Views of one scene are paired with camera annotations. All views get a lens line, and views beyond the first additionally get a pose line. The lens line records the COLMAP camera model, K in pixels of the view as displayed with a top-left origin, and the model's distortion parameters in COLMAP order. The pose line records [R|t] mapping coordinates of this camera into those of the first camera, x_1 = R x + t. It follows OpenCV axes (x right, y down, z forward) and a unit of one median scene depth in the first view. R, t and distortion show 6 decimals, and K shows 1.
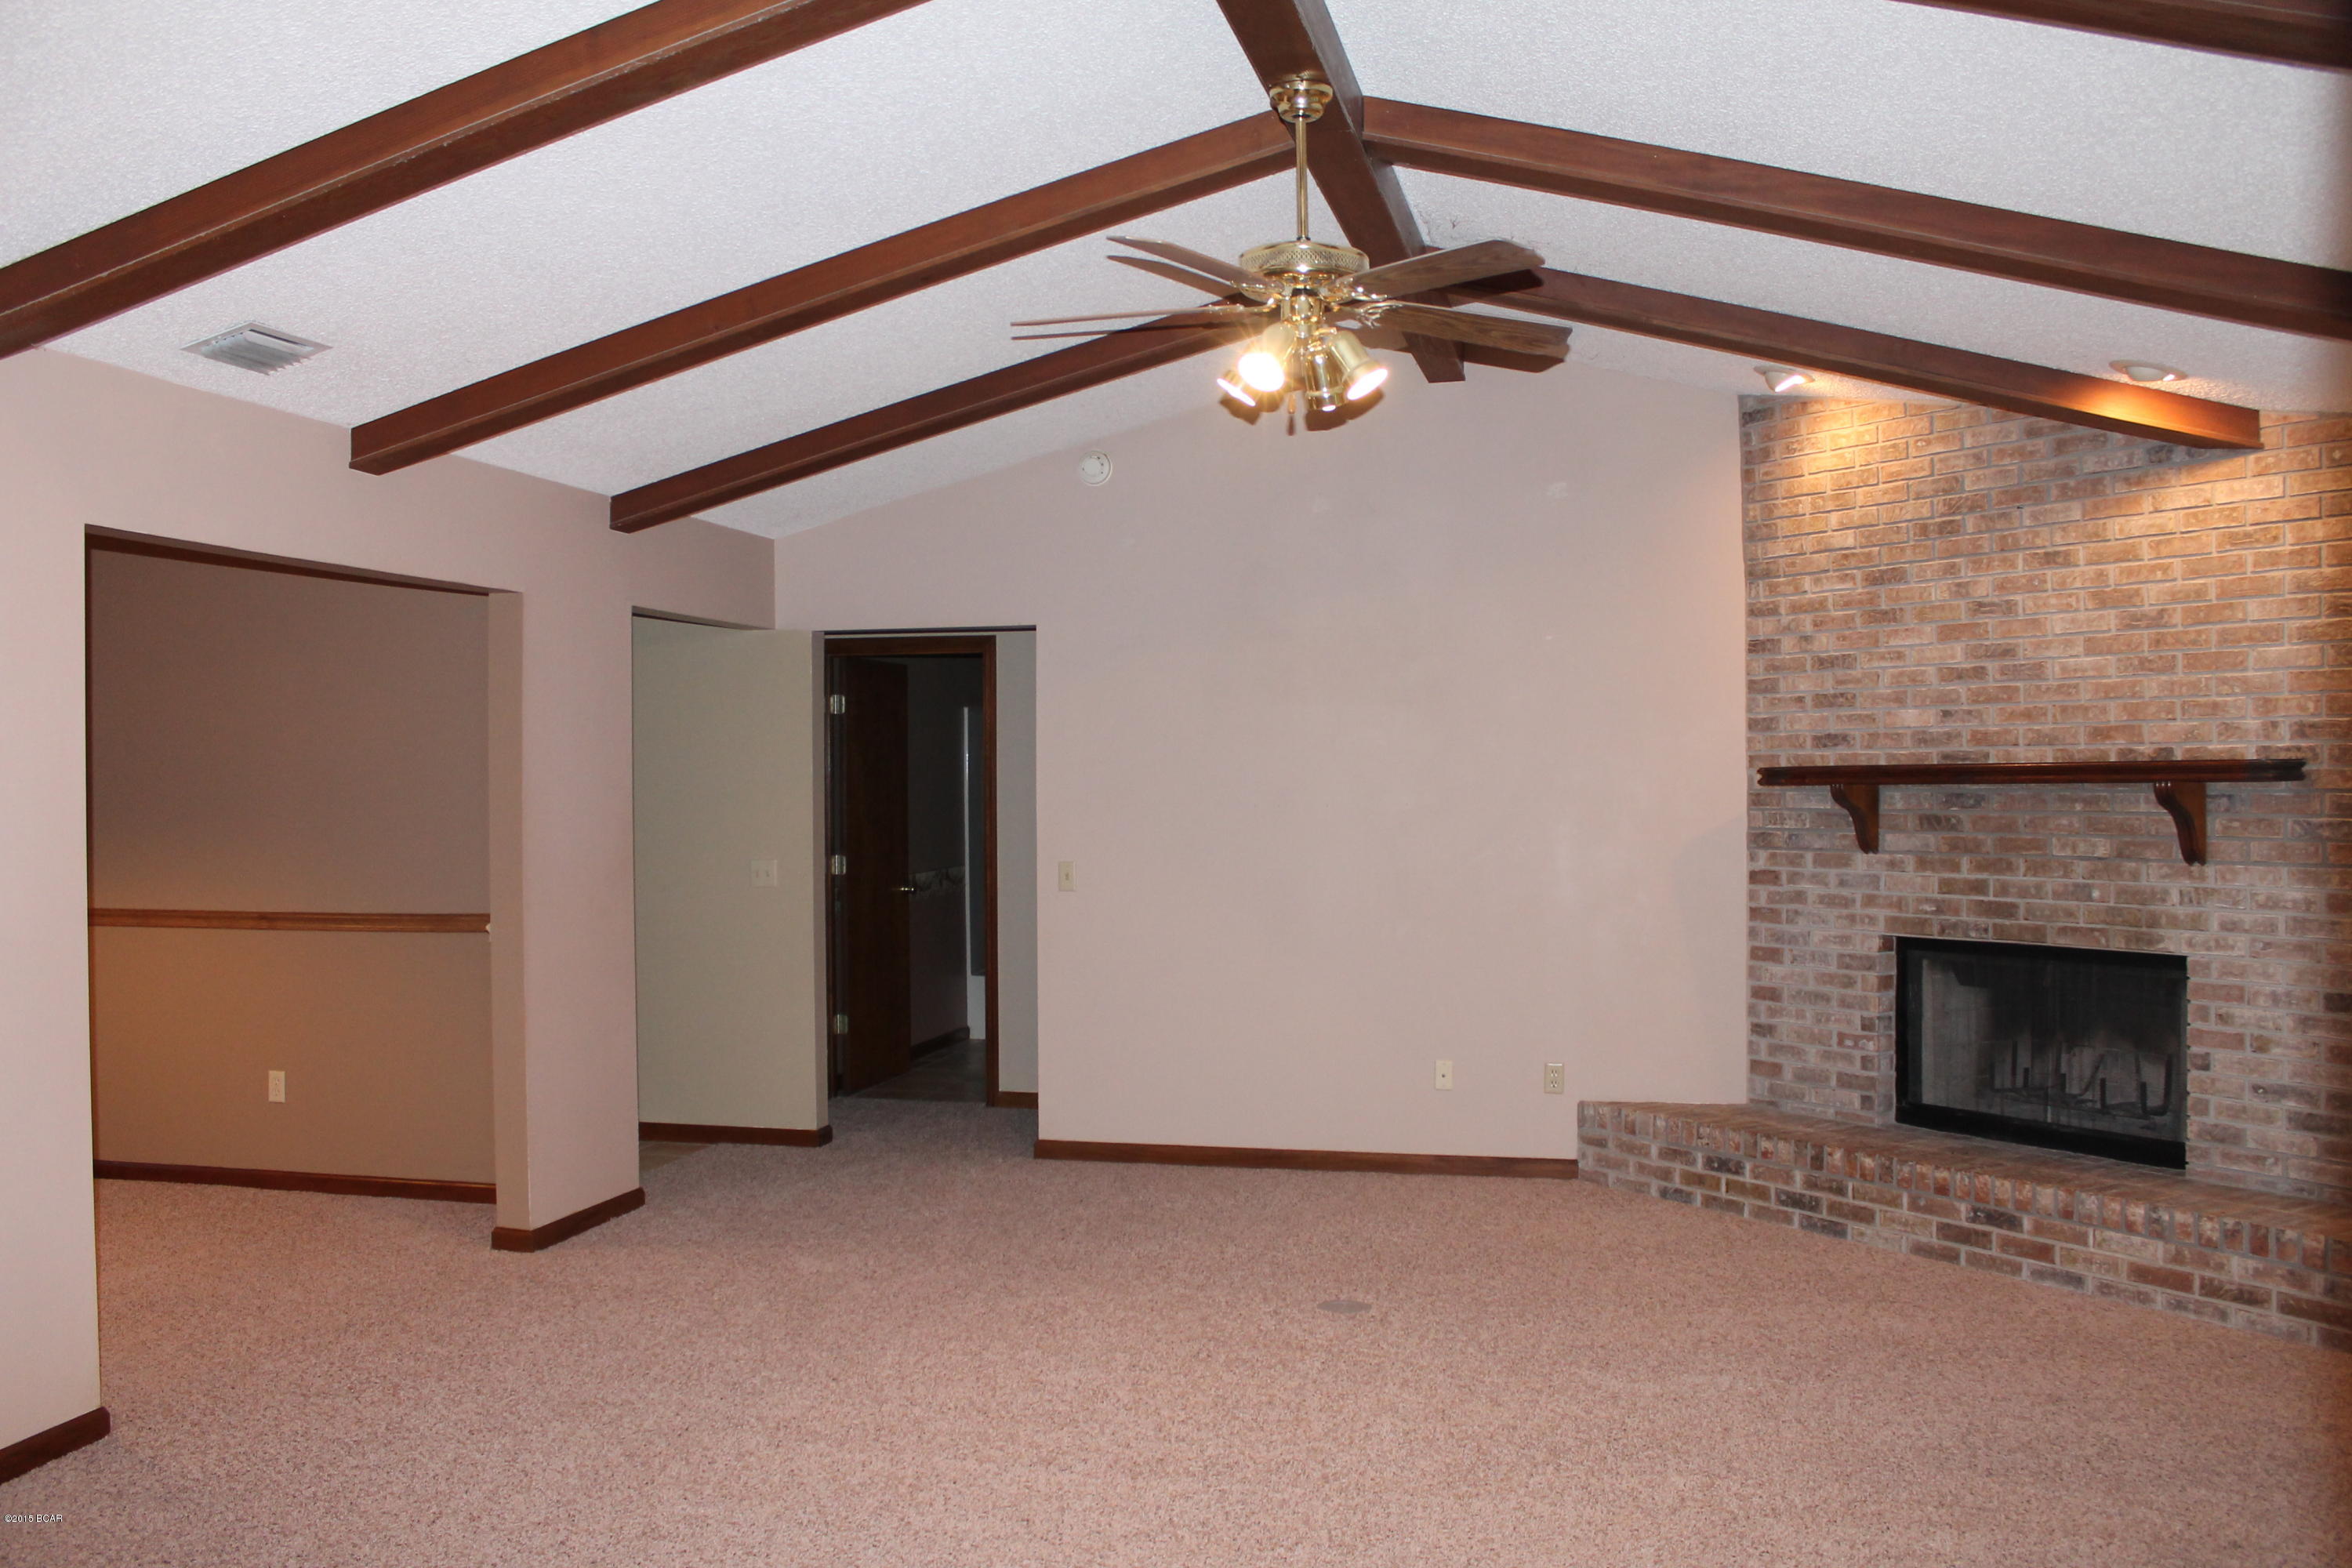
lens RADIAL K [[2004.9, 0, 1146.4], [0, 2004.9, 784.9], [0, 0, 1]] dist [-0.158473, 0.139024]
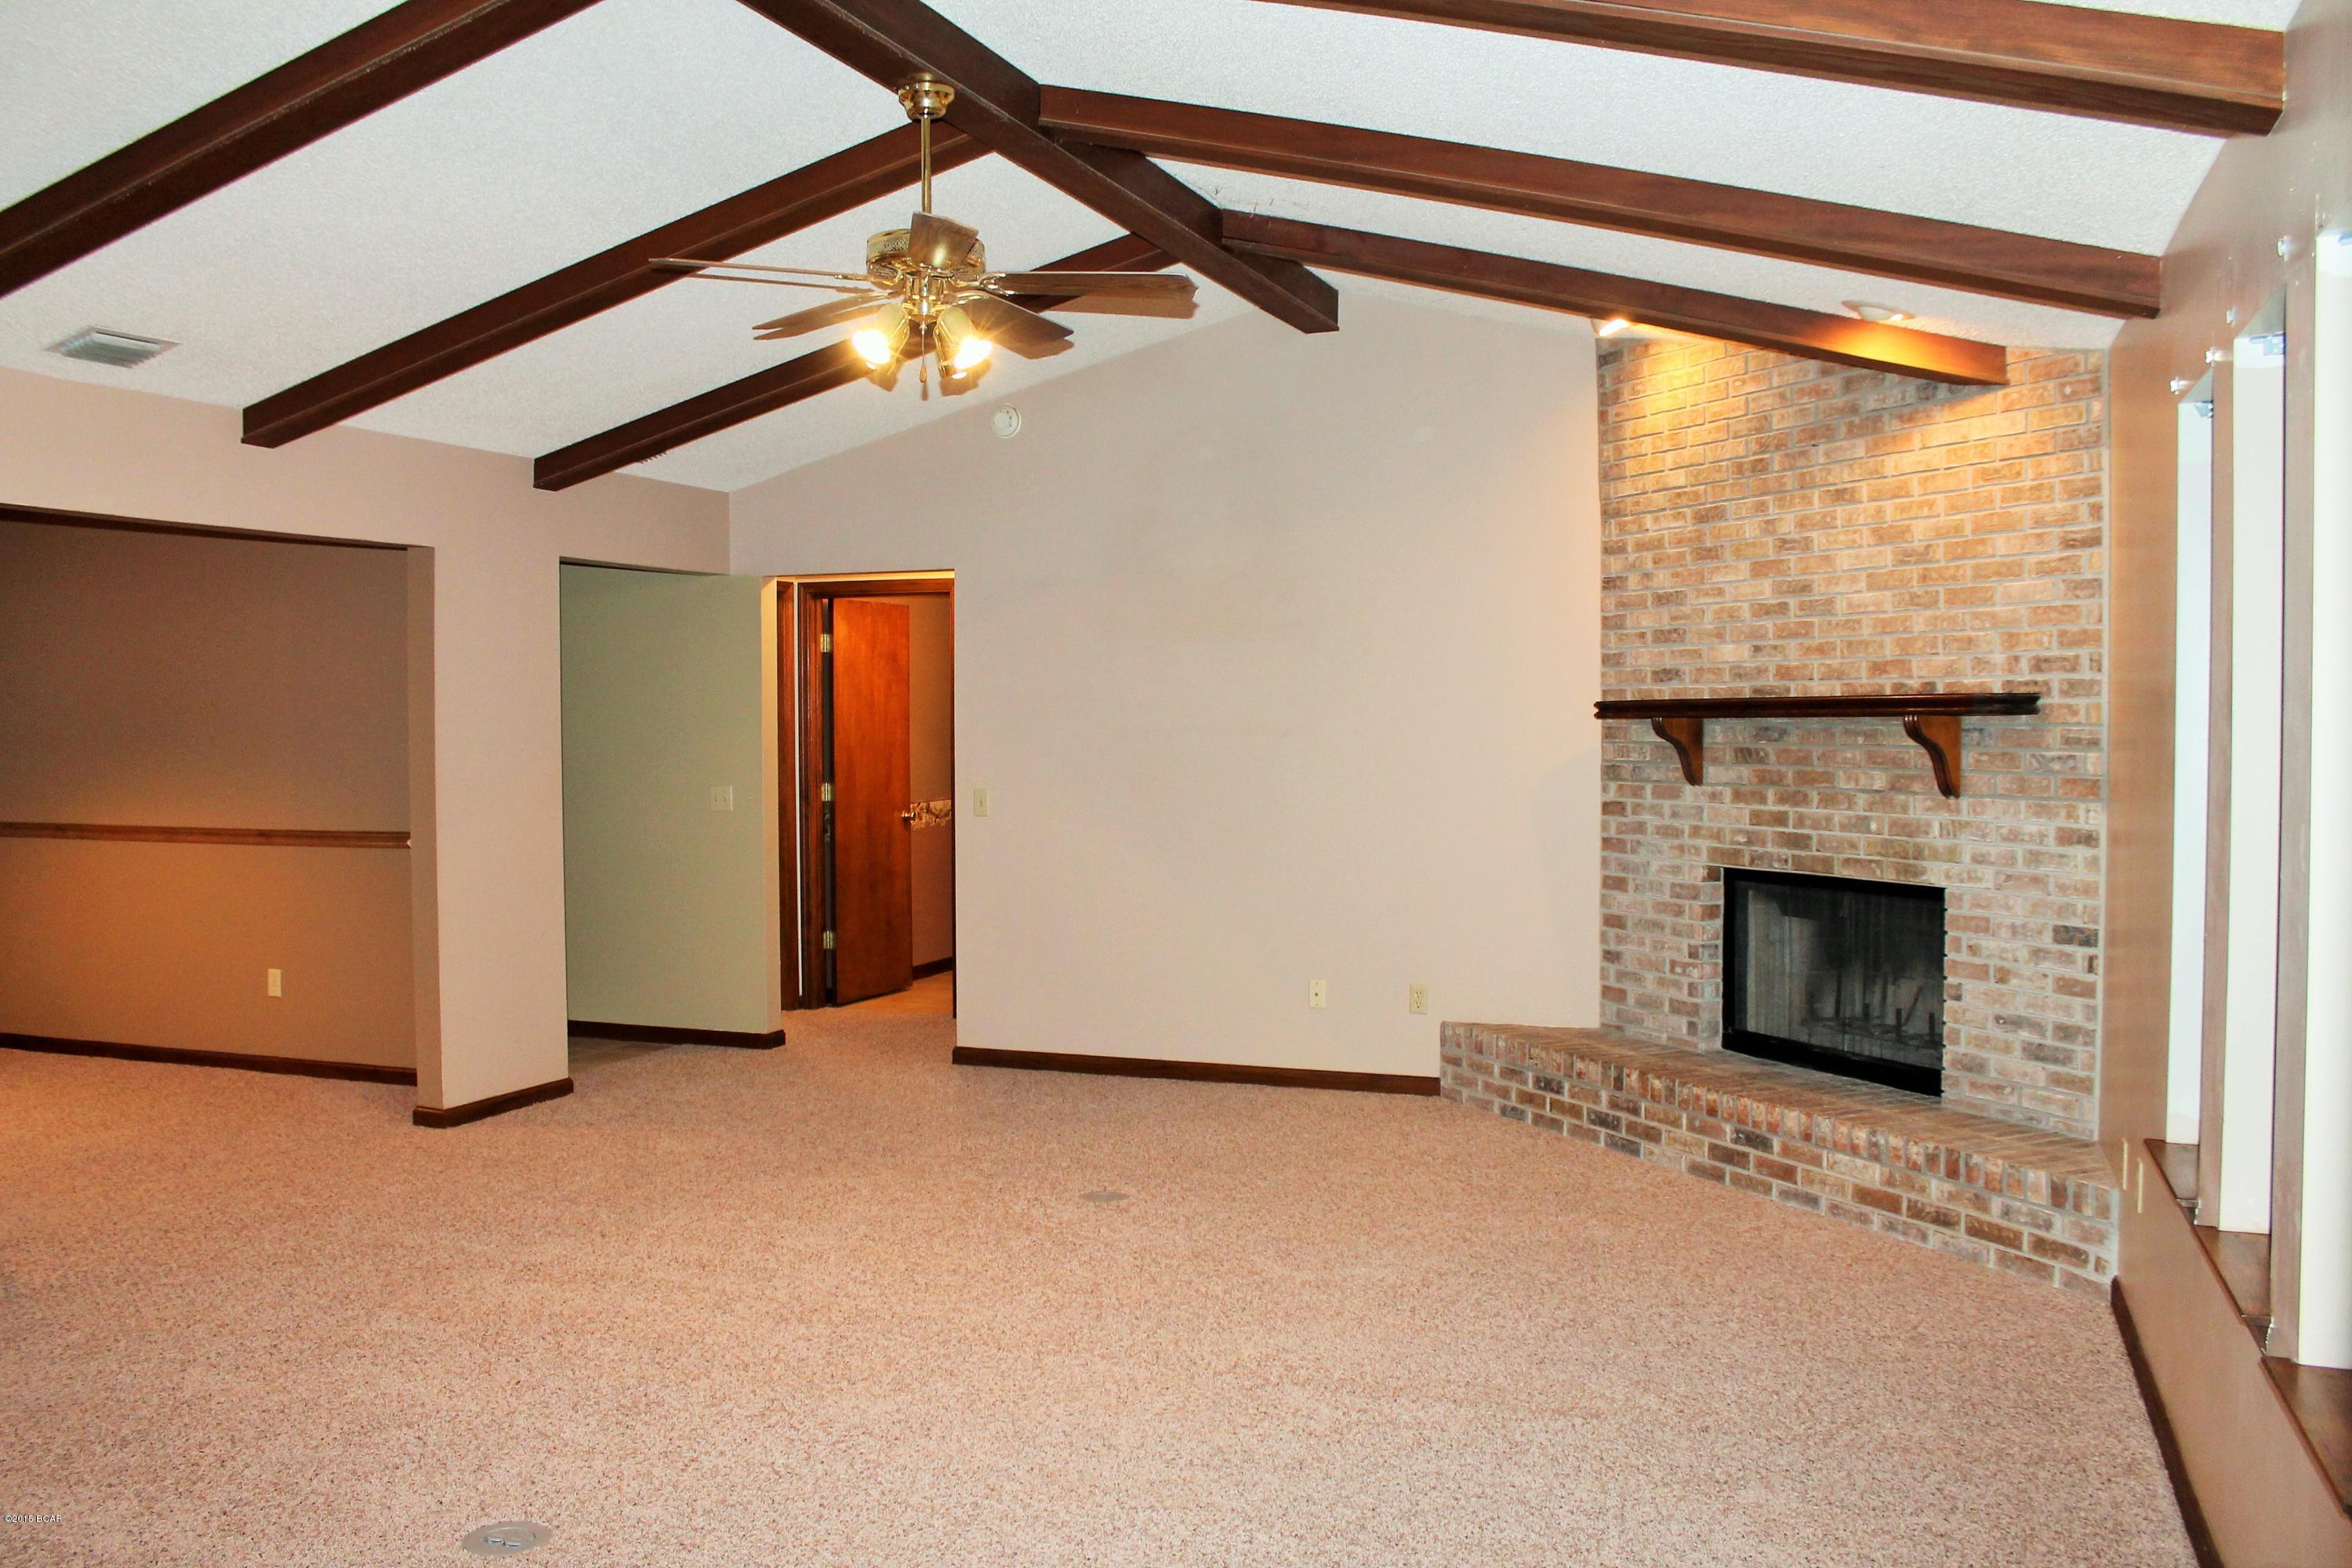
lens RADIAL K [[1995.6, 0, 1142.6], [0, 1995.6, 782.5], [0, 0, 1]] dist [-0.169036, 0.164009]
pose [[0.990961, 0.005832, -0.134023, 0.232144], [-0.001804, 0.999544, 0.030157, 0.003005], [0.134138, -0.029642, 0.990519, -0.057925]]
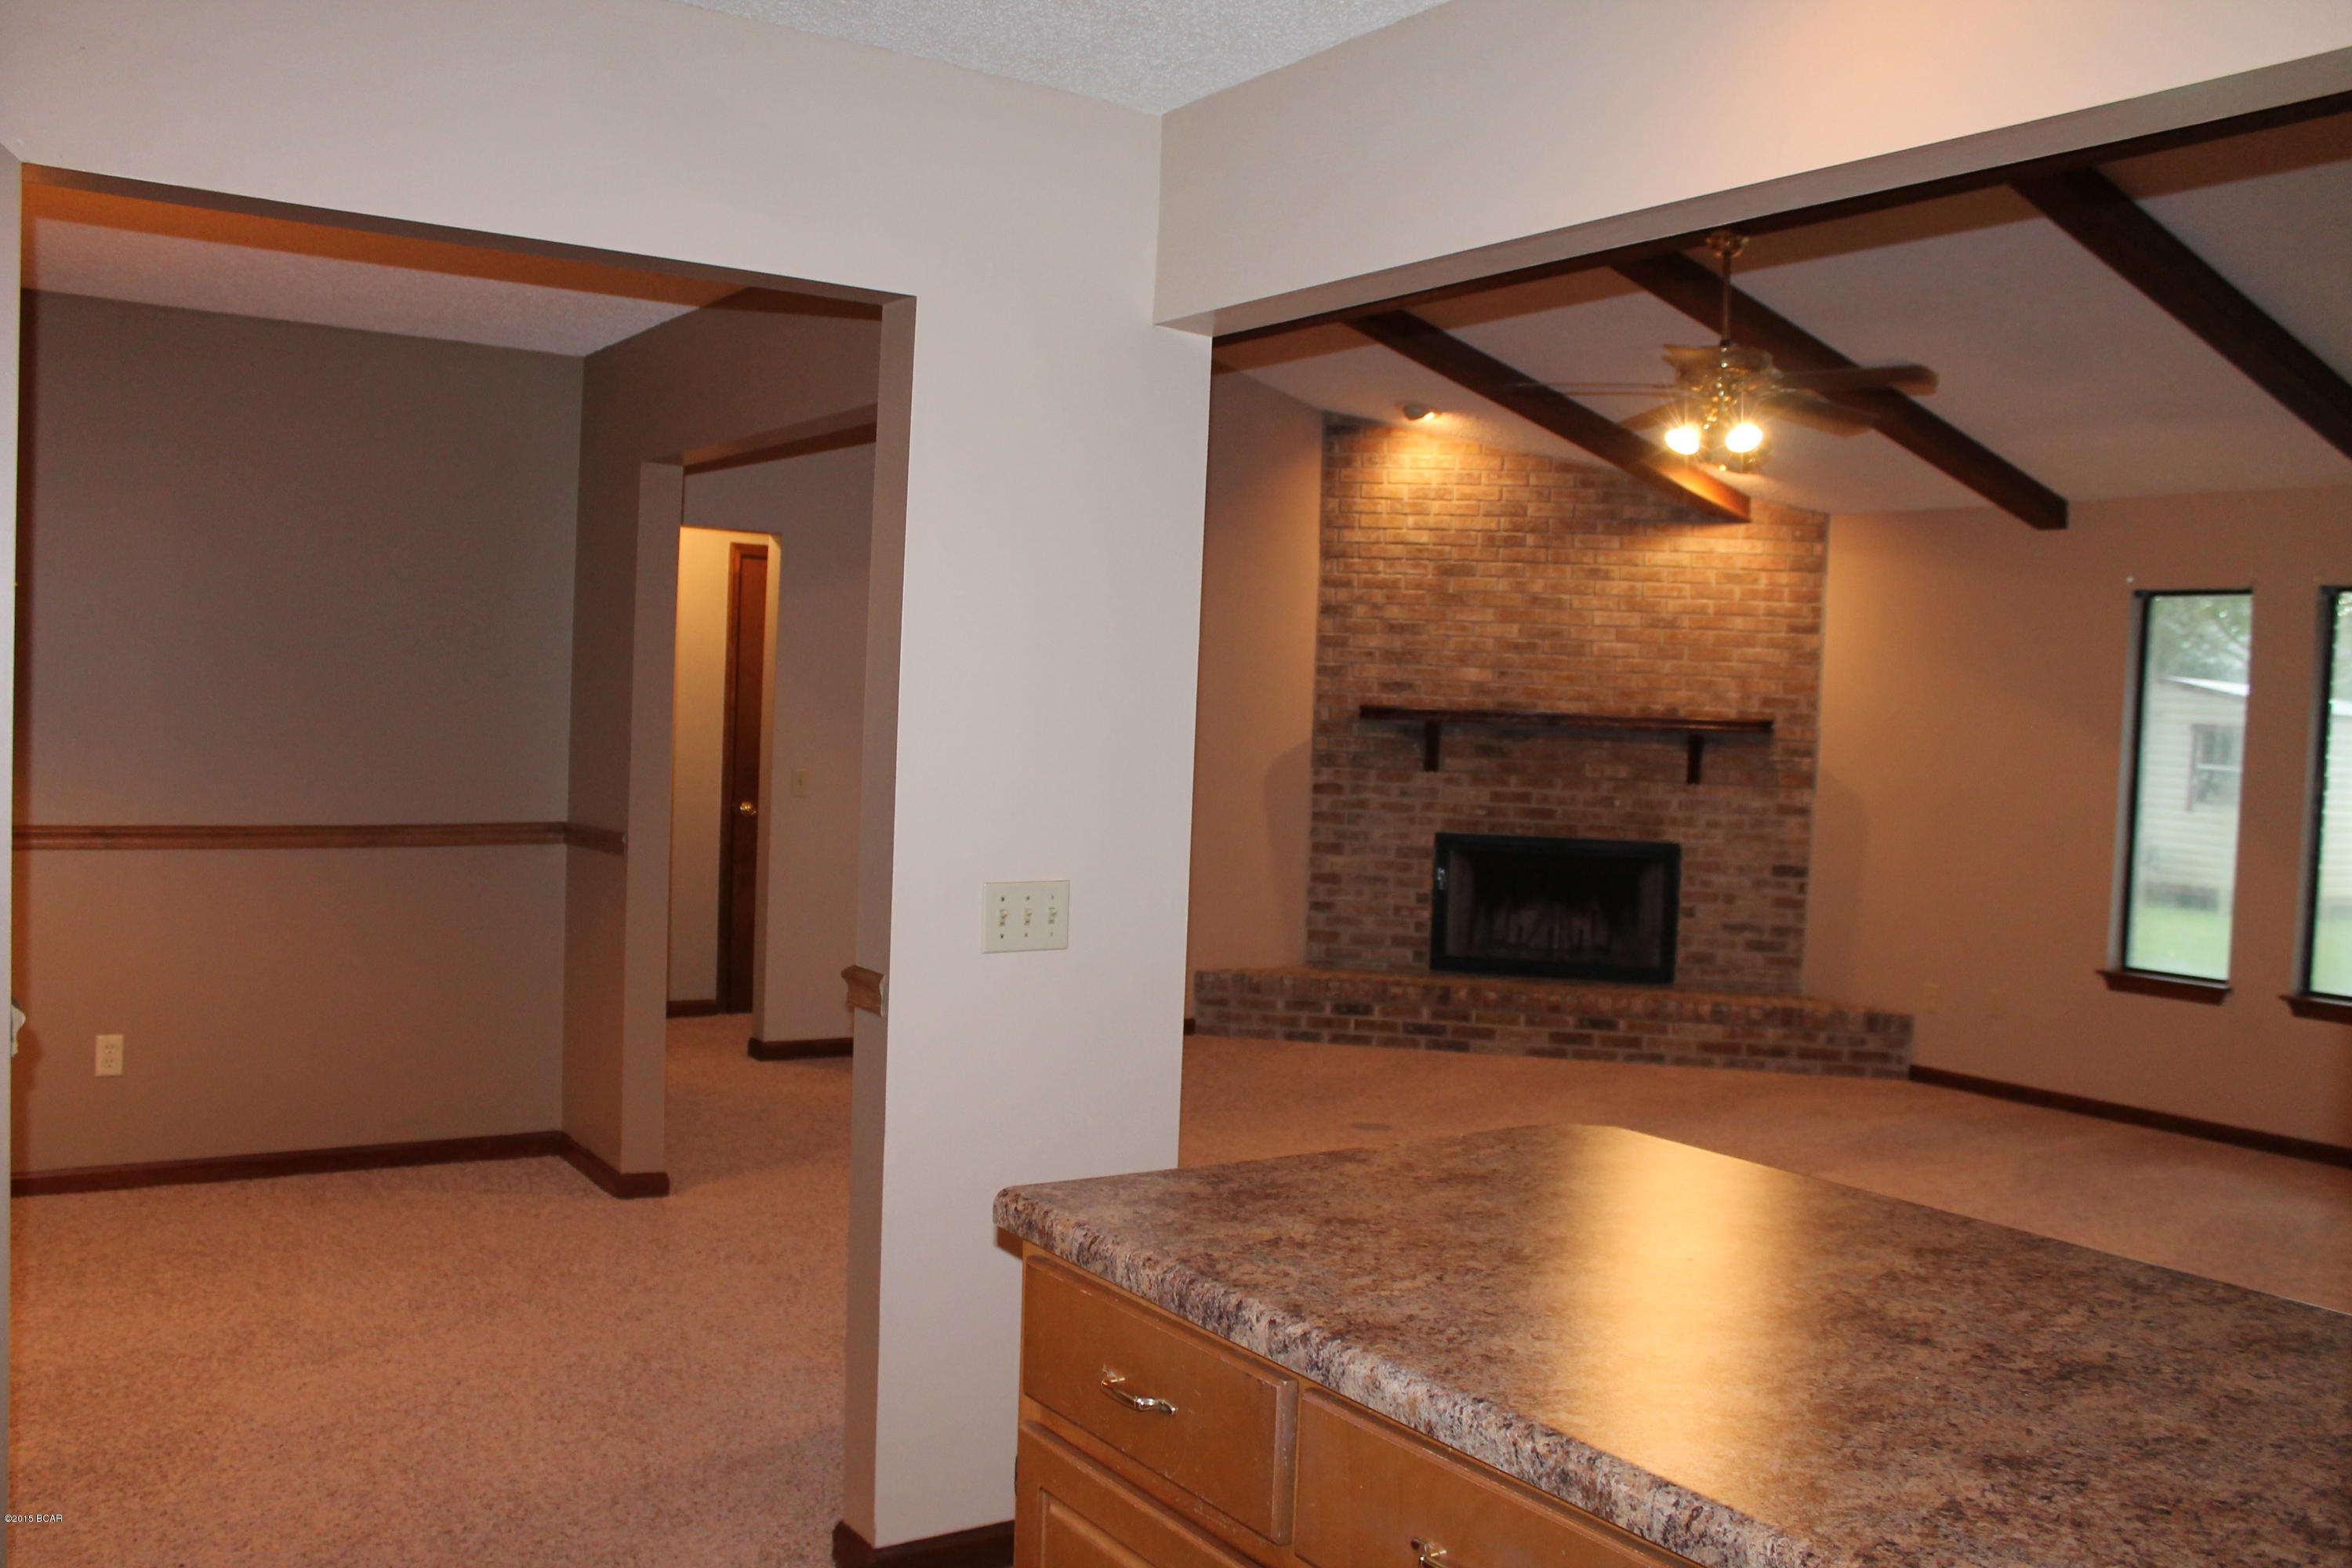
lens RADIAL K [[1995.6, 0, 1142.6], [0, 1995.6, 782.5], [0, 0, 1]] dist [-0.169036, 0.164009]
pose [[0.681835, 0.007066, 0.731472, -0.810250], [-0.042510, 0.998646, 0.029979, 0.009987], [-0.730270, -0.051536, 0.681212, 0.223871]]
